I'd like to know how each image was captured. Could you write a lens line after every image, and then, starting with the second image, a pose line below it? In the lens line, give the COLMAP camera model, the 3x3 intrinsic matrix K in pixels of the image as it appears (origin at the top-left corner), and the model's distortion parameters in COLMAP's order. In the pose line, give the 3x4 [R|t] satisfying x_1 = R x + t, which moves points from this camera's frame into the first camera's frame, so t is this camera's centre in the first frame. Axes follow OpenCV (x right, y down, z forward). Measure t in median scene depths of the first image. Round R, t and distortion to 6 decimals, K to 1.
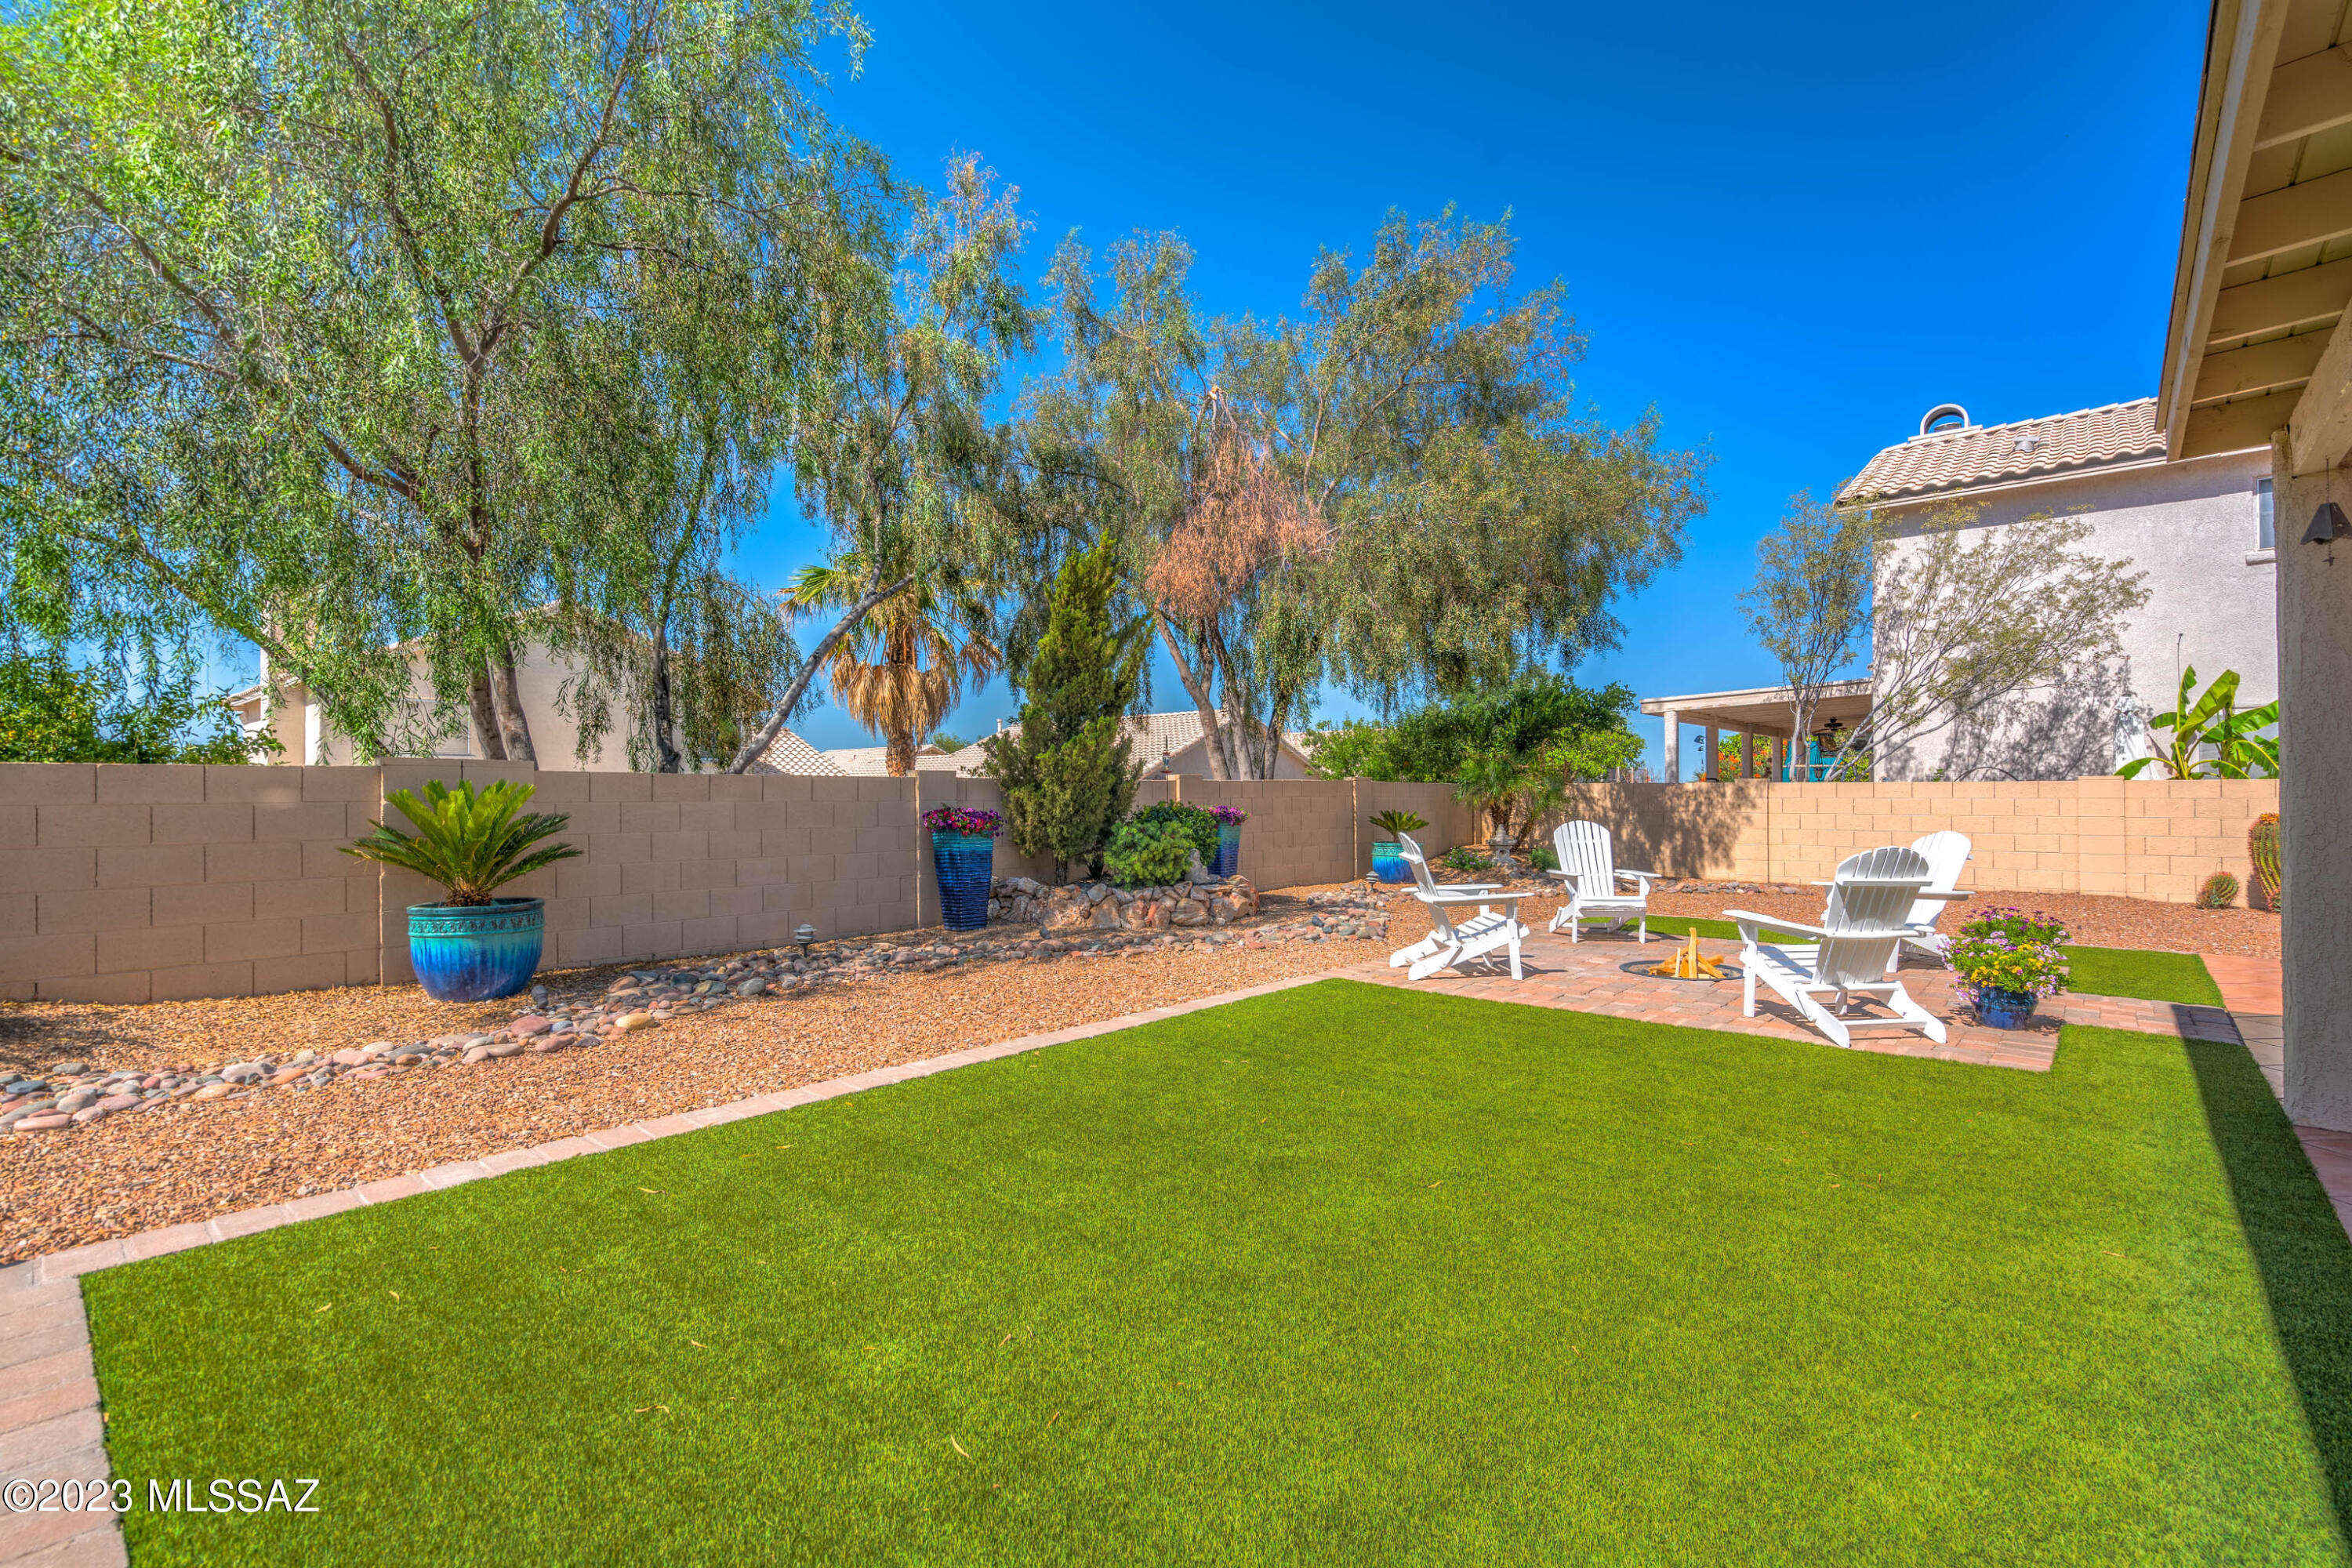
lens RADIAL K [[1069.3, 0, 1167.3], [0, 1069.3, 792.7], [0, 0, 1]] dist [-0.001527, 0.000276]
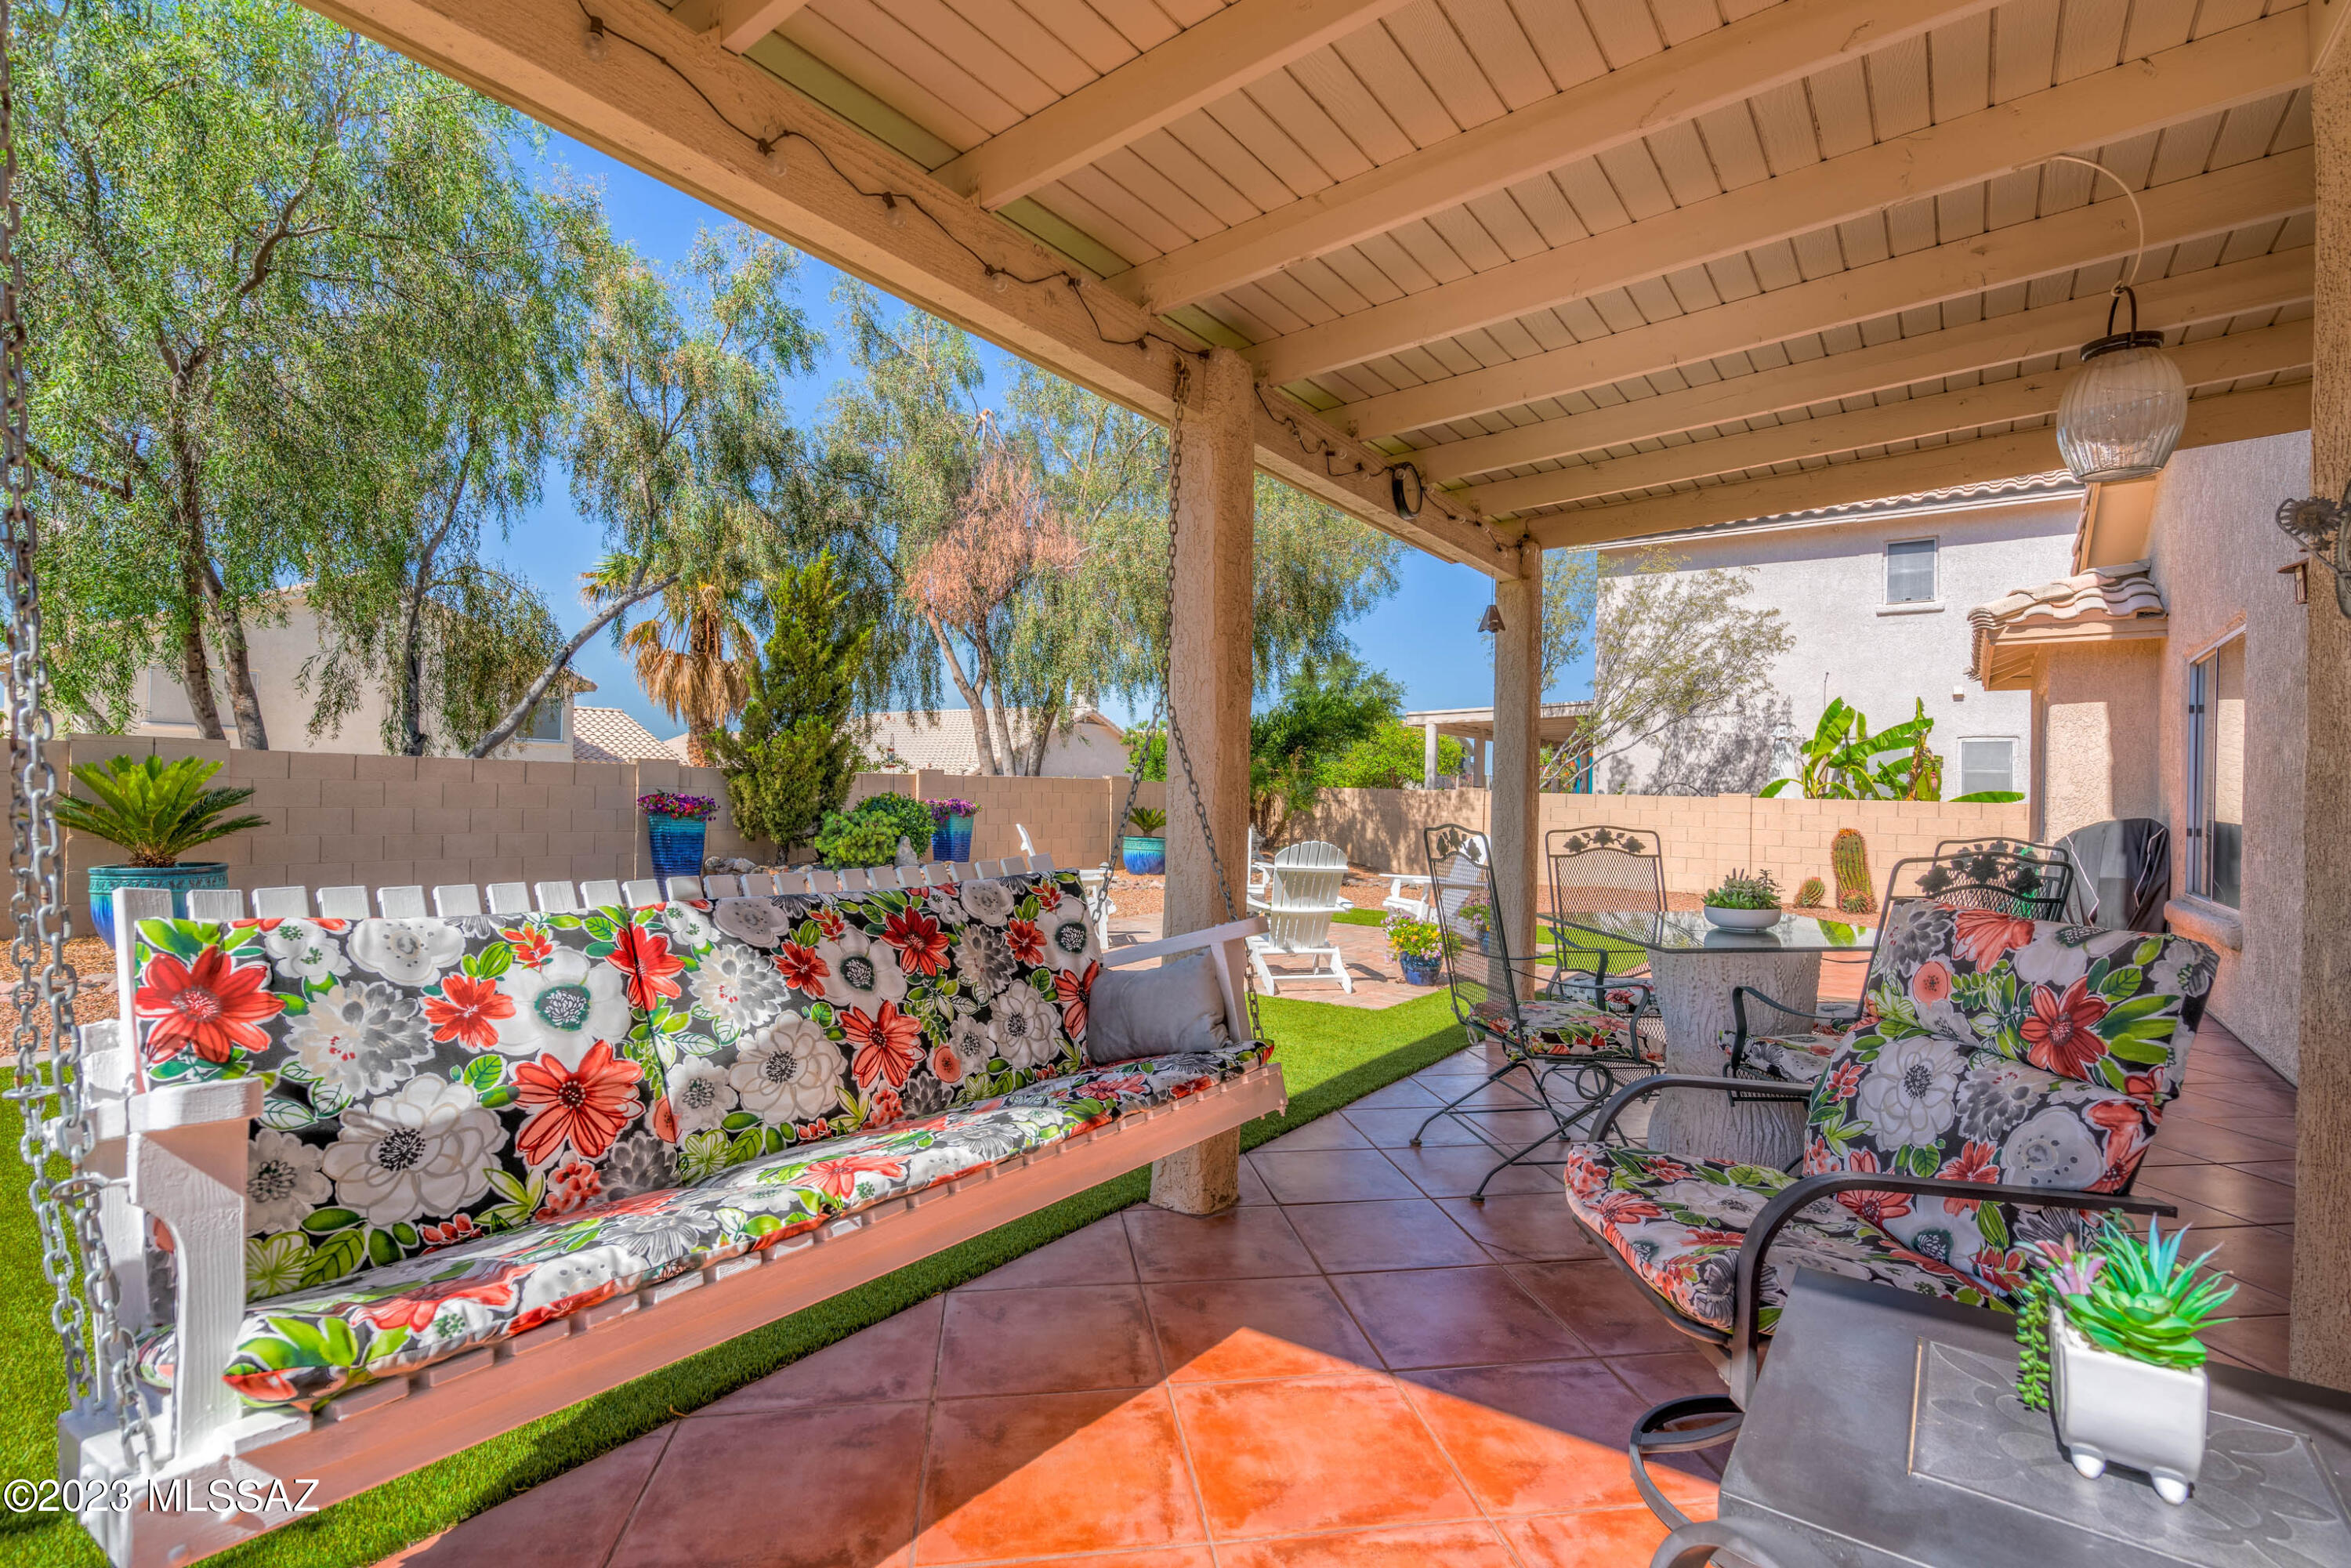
lens RADIAL K [[1068.8, 0, 1163.2], [0, 1068.8, 782.2], [0, 0, 1]] dist [-0.001527, 0.000276]
pose [[0.994749, 0.028441, 0.098318, 0.140535], [-0.027926, 0.999588, -0.006614, -0.002875], [-0.098466, 0.003834, 0.995133, -0.103741]]
